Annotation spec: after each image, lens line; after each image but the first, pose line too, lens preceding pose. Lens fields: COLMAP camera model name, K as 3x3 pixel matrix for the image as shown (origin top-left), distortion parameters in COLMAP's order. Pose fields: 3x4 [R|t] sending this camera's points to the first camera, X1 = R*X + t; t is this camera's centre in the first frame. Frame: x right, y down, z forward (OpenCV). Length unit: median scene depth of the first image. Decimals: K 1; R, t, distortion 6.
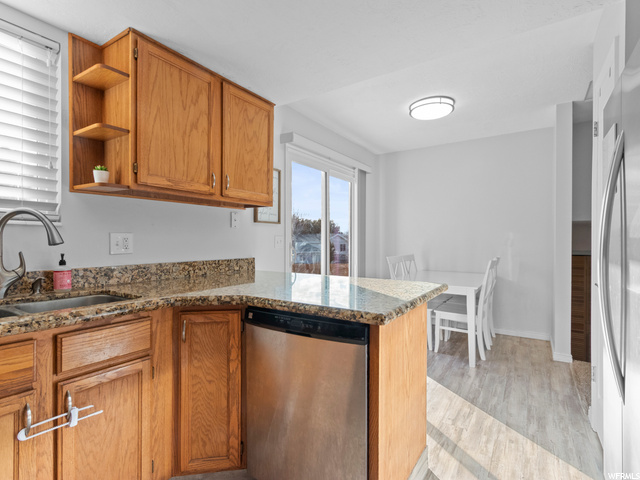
lens RADIAL K [[332.8, 0, 316.7], [0, 332.8, 236.3], [0, 0, 1]] dist [0.001670, -0.000028]
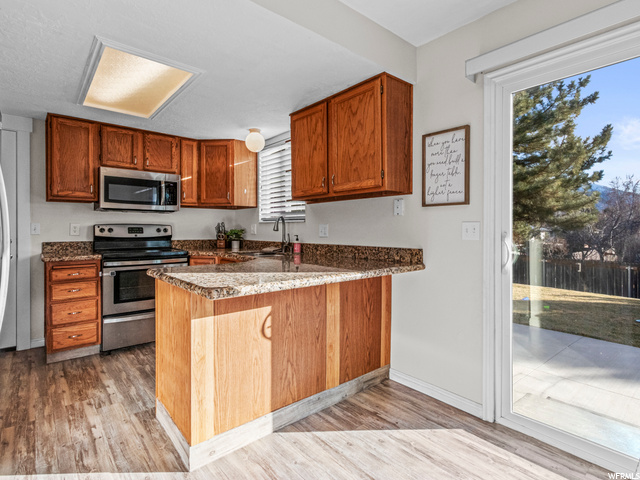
lens RADIAL K [[332.8, 0, 316.7], [0, 332.8, 236.3], [0, 0, 1]] dist [0.001670, -0.000028]
pose [[-0.285076, 0.009300, -0.958460, 0.823111], [0.002579, 0.999957, 0.008936, 0.027646], [0.958502, 0.000075, -0.285087, 1.162326]]
